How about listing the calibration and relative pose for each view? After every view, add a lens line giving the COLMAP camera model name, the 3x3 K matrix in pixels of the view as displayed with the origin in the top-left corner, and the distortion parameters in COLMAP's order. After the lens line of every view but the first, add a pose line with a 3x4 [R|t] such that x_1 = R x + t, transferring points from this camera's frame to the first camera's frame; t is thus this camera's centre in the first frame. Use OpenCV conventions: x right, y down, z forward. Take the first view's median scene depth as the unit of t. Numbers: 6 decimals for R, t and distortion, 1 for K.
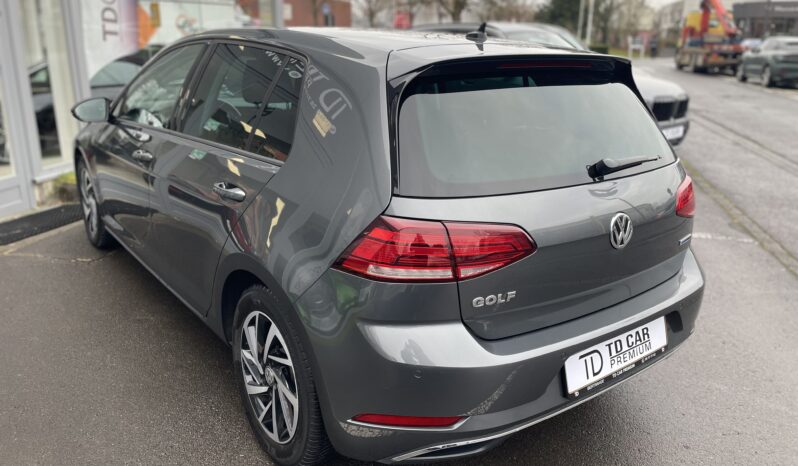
lens RADIAL K [[610.2, 0, 399.0], [0, 610.2, 233.0], [0, 0, 1]] dist [0.089002, -0.151747]
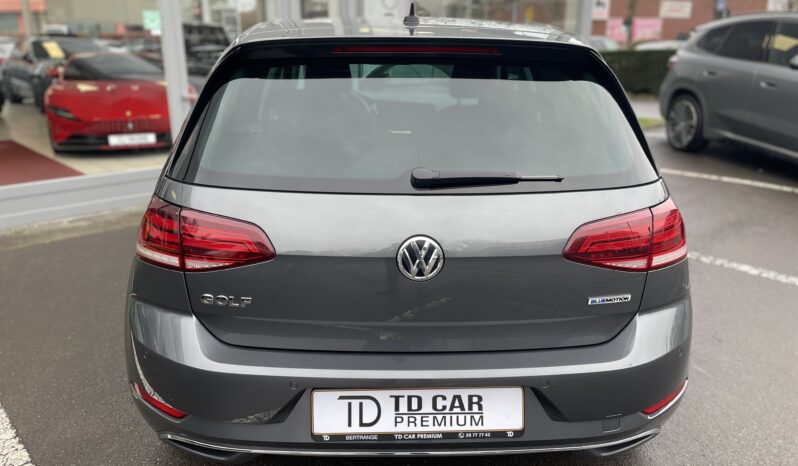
lens RADIAL K [[610.2, 0, 399.0], [0, 610.2, 233.0], [0, 0, 1]] dist [0.089002, -0.151747]
pose [[0.811707, 0.158270, -0.562212, 0.755730], [-0.162310, 0.985795, 0.043175, -0.064281], [0.561059, 0.056207, 0.825865, 0.325810]]
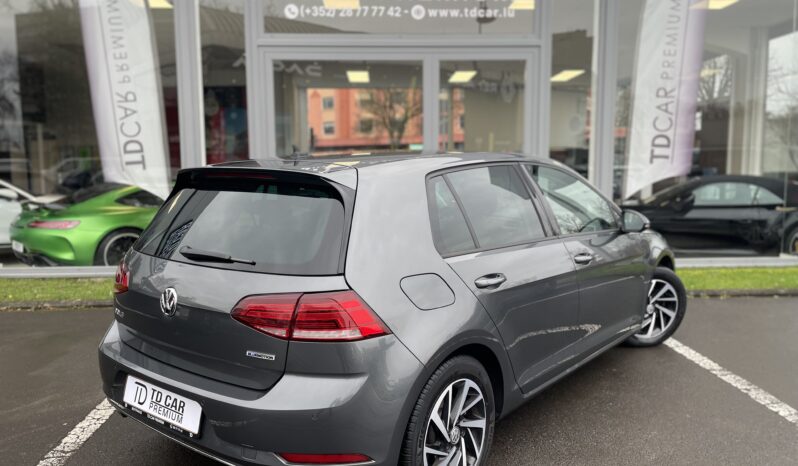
lens RADIAL K [[610.2, 0, 399.0], [0, 610.2, 233.0], [0, 0, 1]] dist [0.089002, -0.151747]
pose [[0.228886, 0.087581, -0.969505, 1.637788], [-0.273535, 0.961604, 0.022290, -0.289566], [0.934232, 0.260092, 0.244054, 1.068990]]
